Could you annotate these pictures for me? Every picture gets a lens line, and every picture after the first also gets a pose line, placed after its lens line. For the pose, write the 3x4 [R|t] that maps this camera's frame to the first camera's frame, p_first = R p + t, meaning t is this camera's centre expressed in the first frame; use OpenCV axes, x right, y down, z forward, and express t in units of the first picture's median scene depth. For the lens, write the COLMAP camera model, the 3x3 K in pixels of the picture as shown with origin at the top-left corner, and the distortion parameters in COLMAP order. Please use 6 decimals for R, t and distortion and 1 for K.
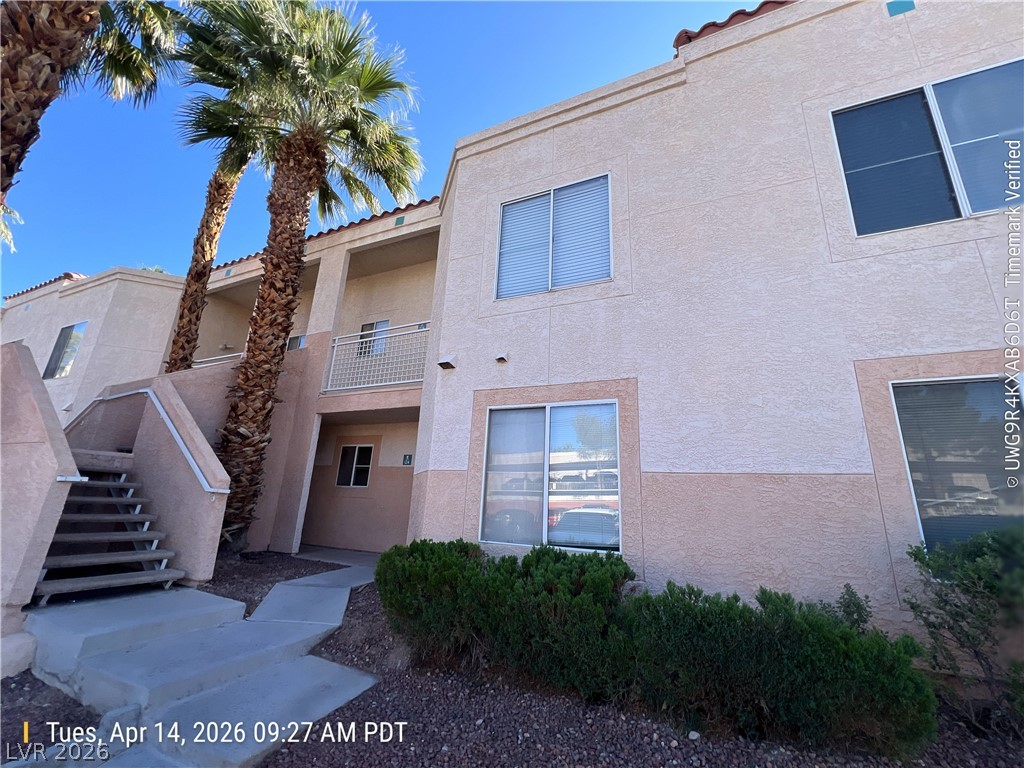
lens RADIAL K [[411.0, 0, 512.8], [0, 411.0, 386.2], [0, 0, 1]] dist [-0.000075, 0.000205]
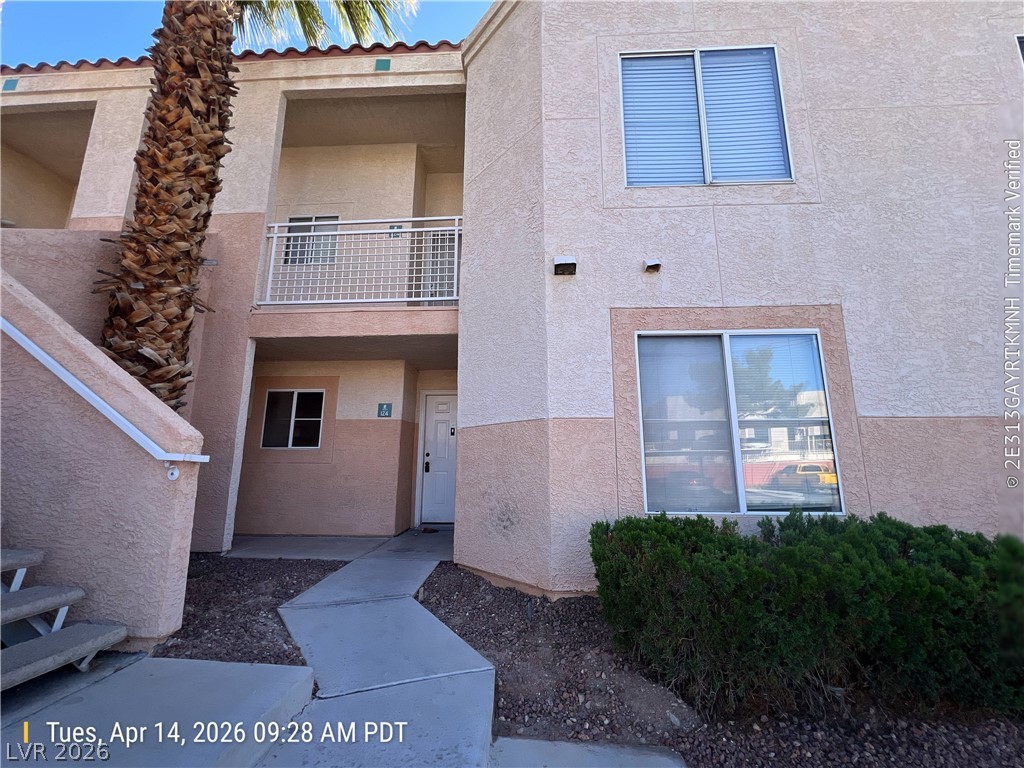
lens RADIAL K [[411.0, 0, 512.8], [0, 411.0, 386.2], [0, 0, 1]] dist [-0.000075, 0.000205]
pose [[0.931304, 0.027228, 0.363223, -0.451833], [-0.062648, 0.994315, 0.086094, 0.084272], [-0.358815, -0.102935, 0.927716, 0.342157]]
